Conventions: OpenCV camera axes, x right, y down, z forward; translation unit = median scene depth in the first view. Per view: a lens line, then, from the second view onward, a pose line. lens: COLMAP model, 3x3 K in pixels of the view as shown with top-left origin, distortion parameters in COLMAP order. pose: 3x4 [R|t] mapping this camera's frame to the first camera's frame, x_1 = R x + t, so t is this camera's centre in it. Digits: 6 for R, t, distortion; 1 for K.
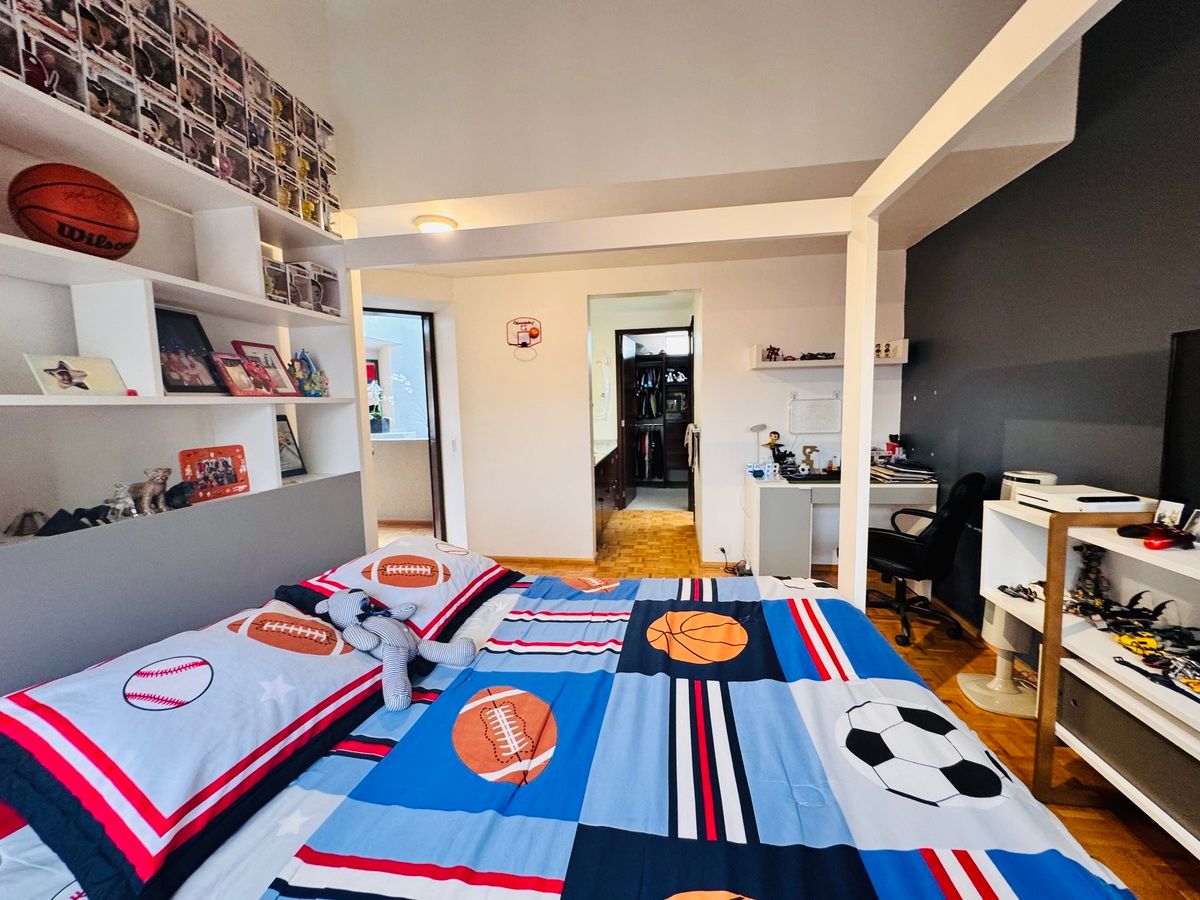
lens RADIAL K [[479.2, 0, 600.0], [0, 479.2, 450.0], [0, 0, 1]] dist [-0.004026, 0.000169]
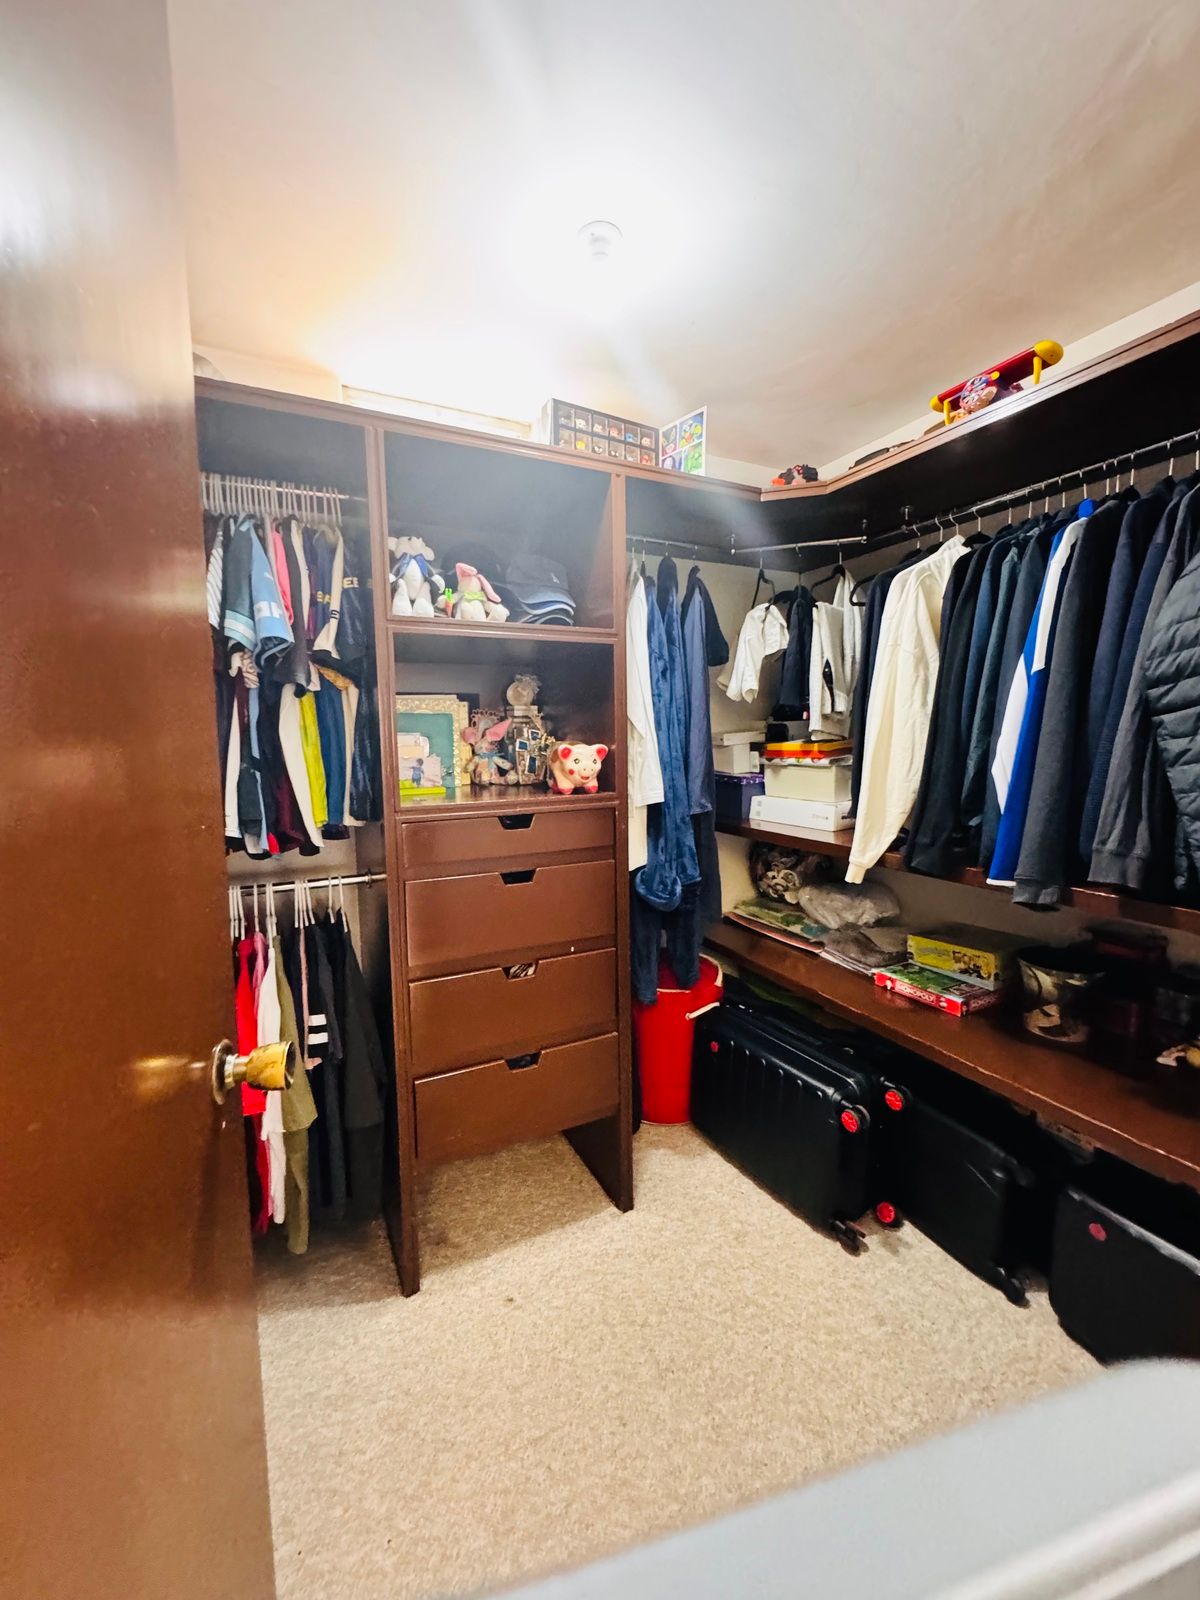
lens RADIAL K [[638.9, 0, 602.7], [0, 638.9, 798.2], [0, 0, 1]] dist [-0.004026, 0.000169]
pose [[0.820092, -0.045344, 0.570432, 0.074484], [0.049941, 0.998723, 0.007590, -0.081017], [-0.570048, 0.022264, 0.821310, 0.790968]]
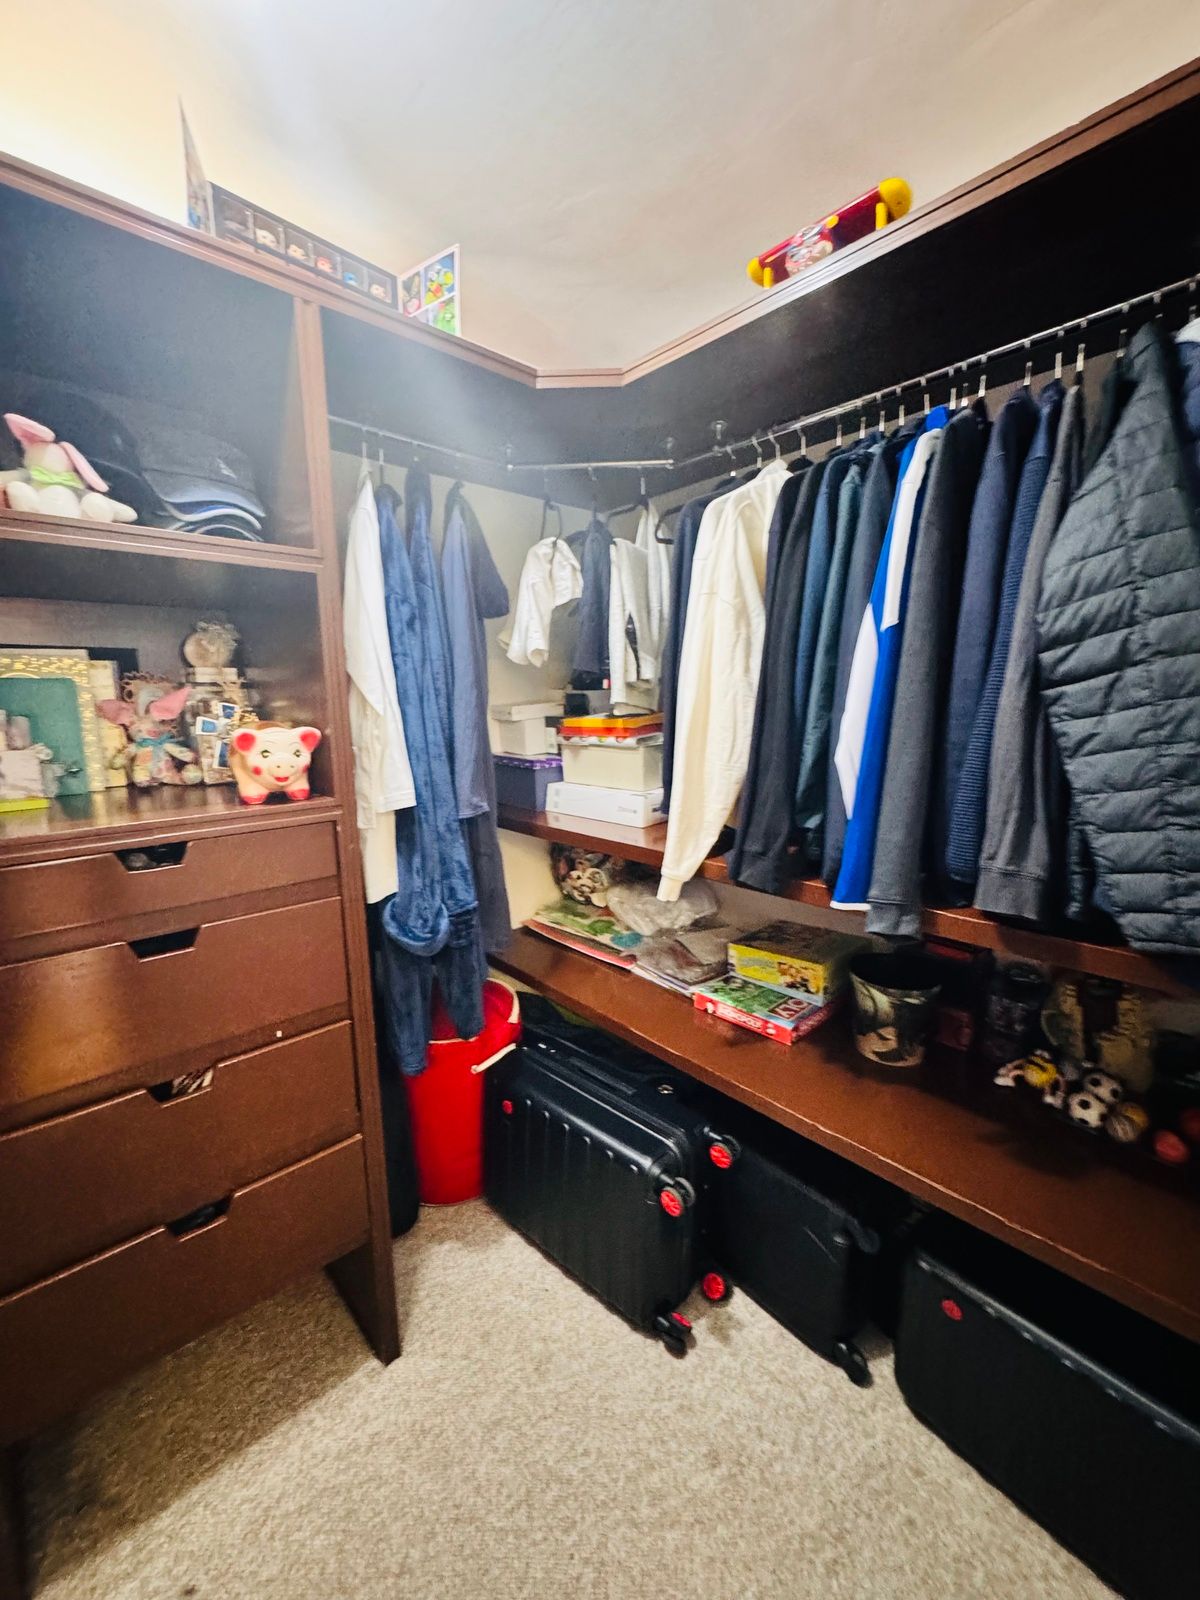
lens RADIAL K [[638.9, 0, 602.7], [0, 638.9, 798.2], [0, 0, 1]] dist [-0.004026, 0.000169]
pose [[0.630391, -0.106407, 0.768950, 0.129740], [0.075374, 0.994271, 0.075796, -0.087756], [-0.772610, 0.010178, 0.634800, 0.827534]]
